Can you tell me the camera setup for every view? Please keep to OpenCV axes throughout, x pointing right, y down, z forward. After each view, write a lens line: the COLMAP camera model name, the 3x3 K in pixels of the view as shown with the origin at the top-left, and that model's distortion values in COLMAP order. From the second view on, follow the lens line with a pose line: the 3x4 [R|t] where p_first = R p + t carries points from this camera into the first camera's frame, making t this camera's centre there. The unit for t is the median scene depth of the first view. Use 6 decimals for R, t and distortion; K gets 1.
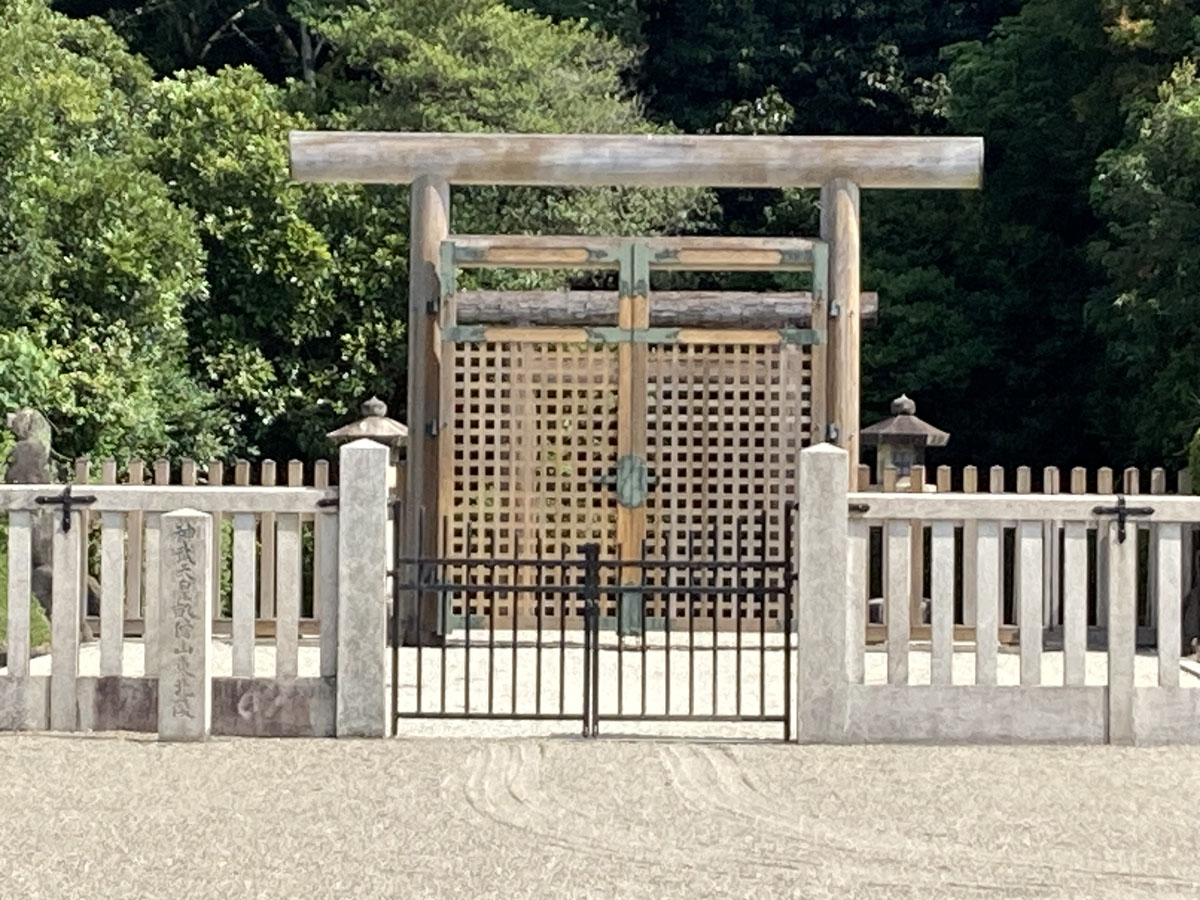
lens RADIAL K [[4940.0, 0, 600.5], [0, 4940.0, 449.7], [0, 0, 1]] dist [0.336826, 0.000000]
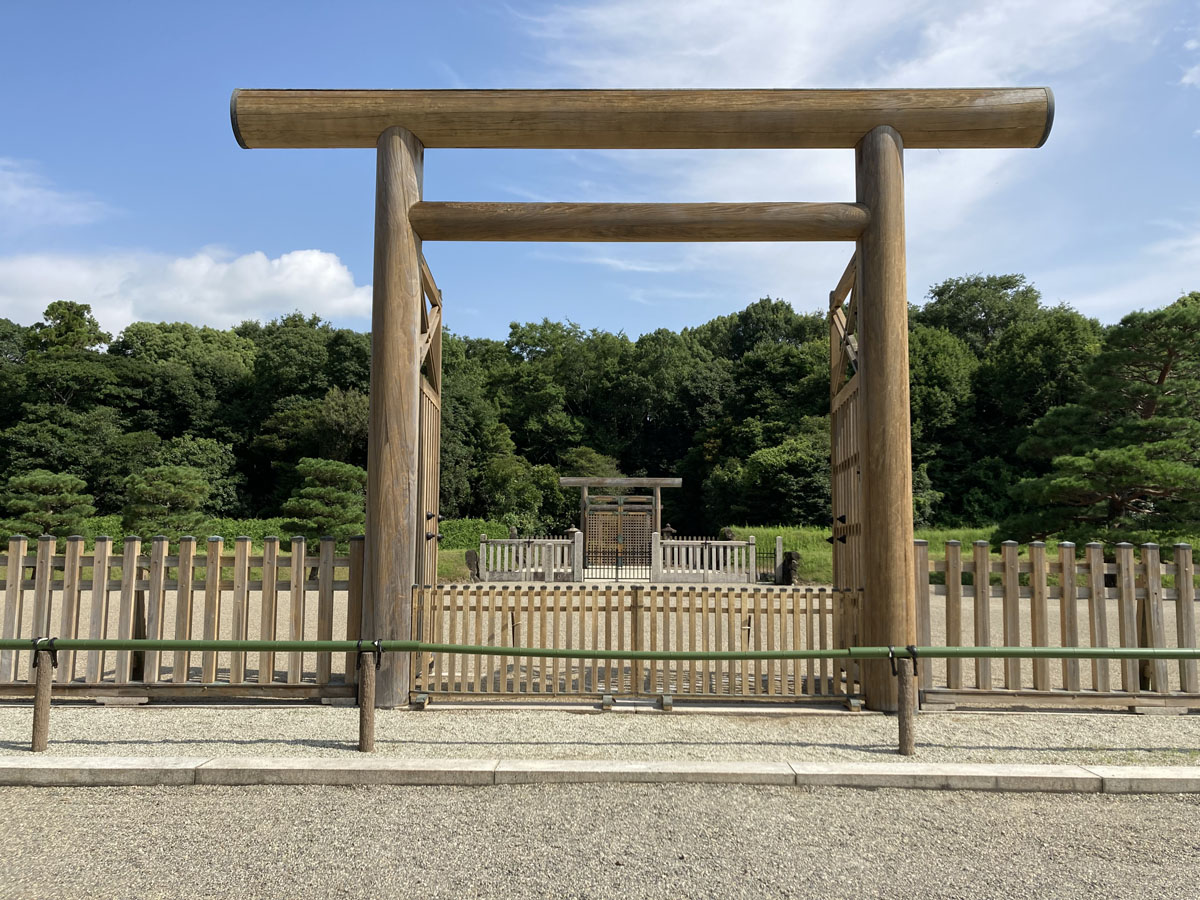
lens RADIAL K [[970.0, 0, 599.9], [0, 970.0, 449.0], [0, 0, 1]] dist [0.006940, 0.000504]
pose [[0.999975, -0.002387, -0.006721, -0.008561], [0.001794, 0.996214, -0.086911, 0.000207], [0.006903, 0.086897, 0.996193, -0.102754]]
